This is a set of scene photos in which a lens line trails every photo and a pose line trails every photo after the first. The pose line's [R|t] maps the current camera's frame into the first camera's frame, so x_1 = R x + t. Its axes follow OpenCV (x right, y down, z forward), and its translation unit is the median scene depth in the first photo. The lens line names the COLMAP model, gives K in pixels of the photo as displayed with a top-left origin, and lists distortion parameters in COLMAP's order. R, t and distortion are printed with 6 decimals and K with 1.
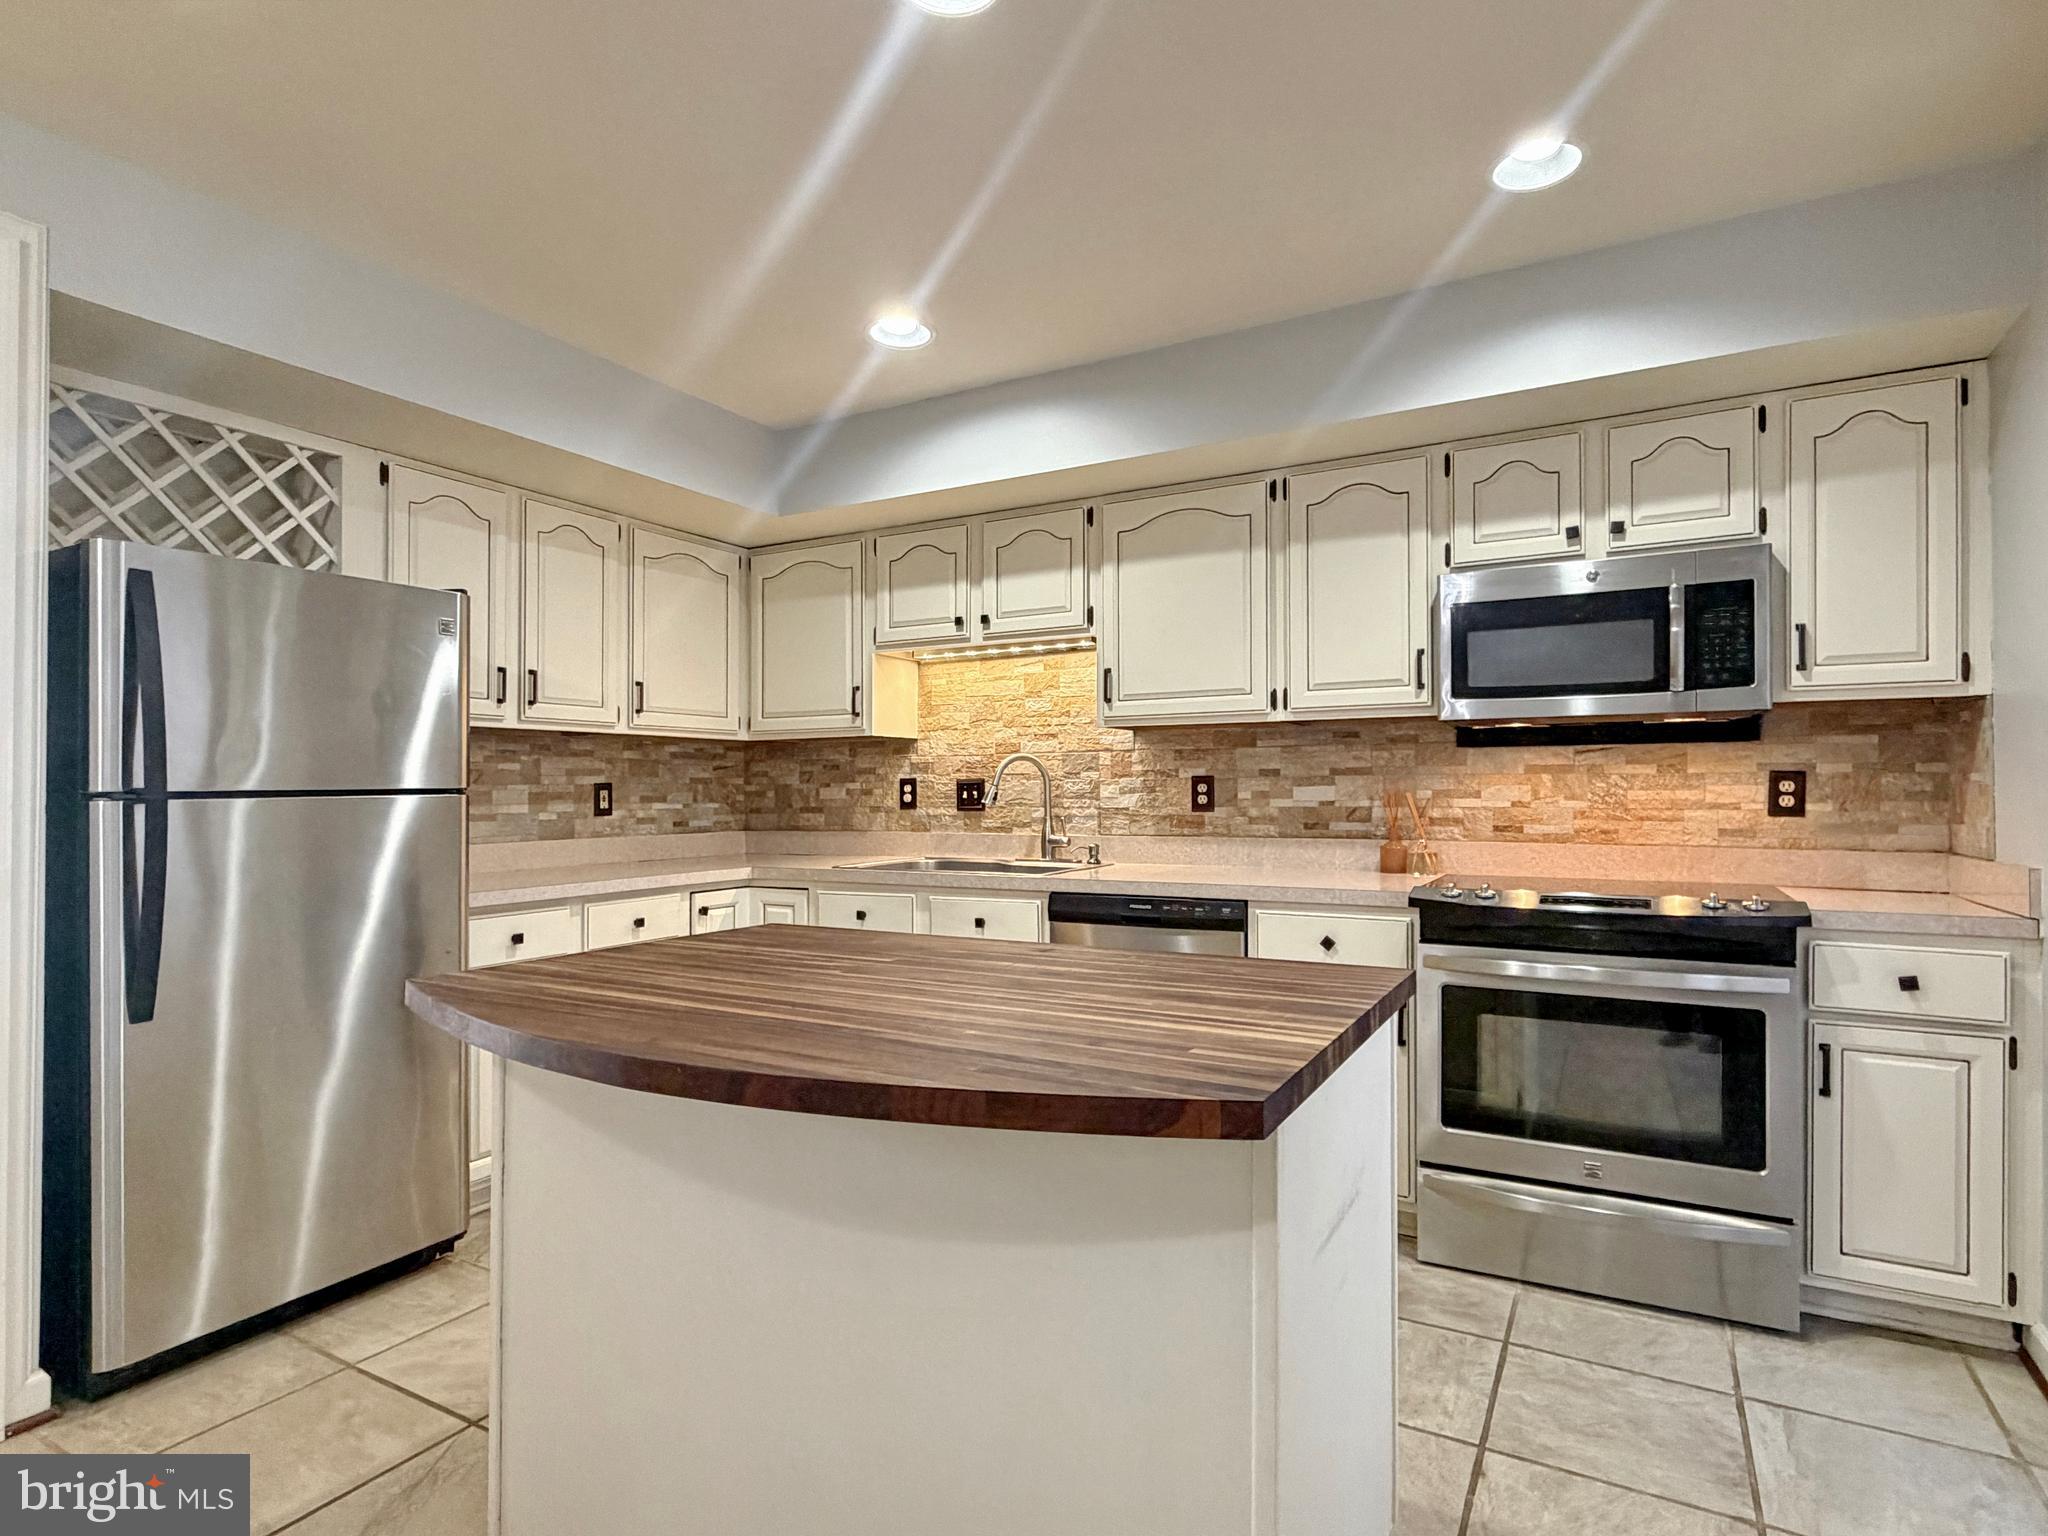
lens RADIAL K [[1113.2, 0, 1004.0], [0, 1113.2, 796.1], [0, 0, 1]] dist [0.000619, 0.002895]
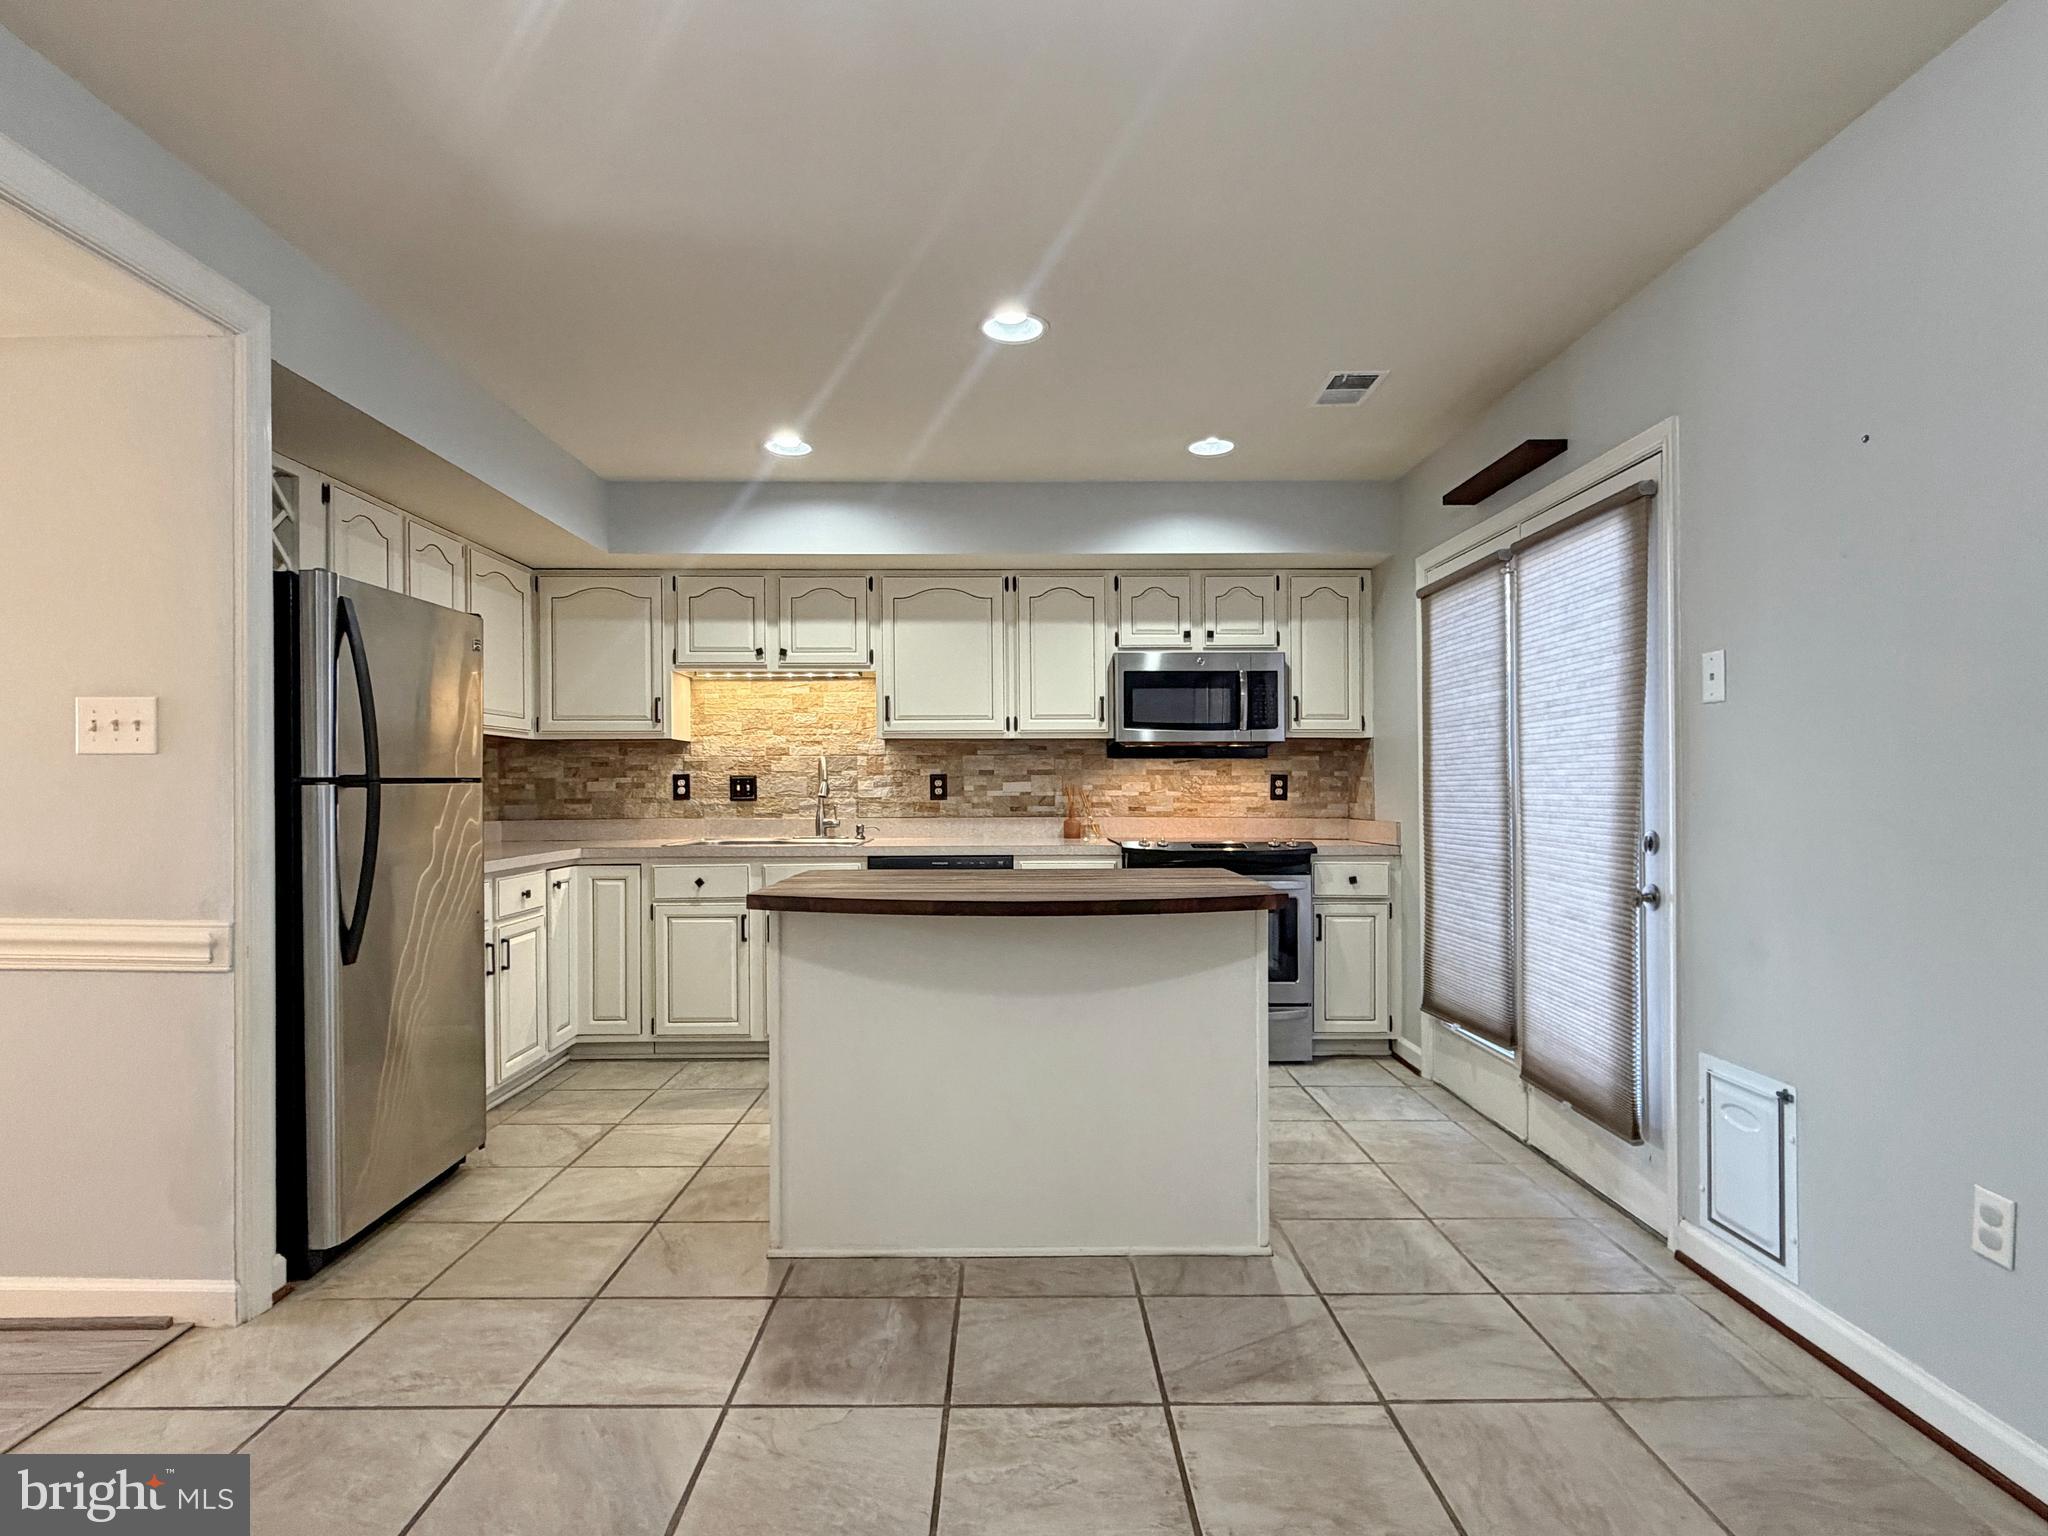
lens RADIAL K [[1070.8, 0, 1041.7], [0, 1070.8, 772.3], [0, 0, 1]] dist [0.002909, 0.000653]
pose [[0.853539, 0.009416, 0.520944, -0.420253], [0.000514, 0.999821, -0.018915, 0.004844], [-0.521029, 0.016413, 0.853381, -0.220278]]
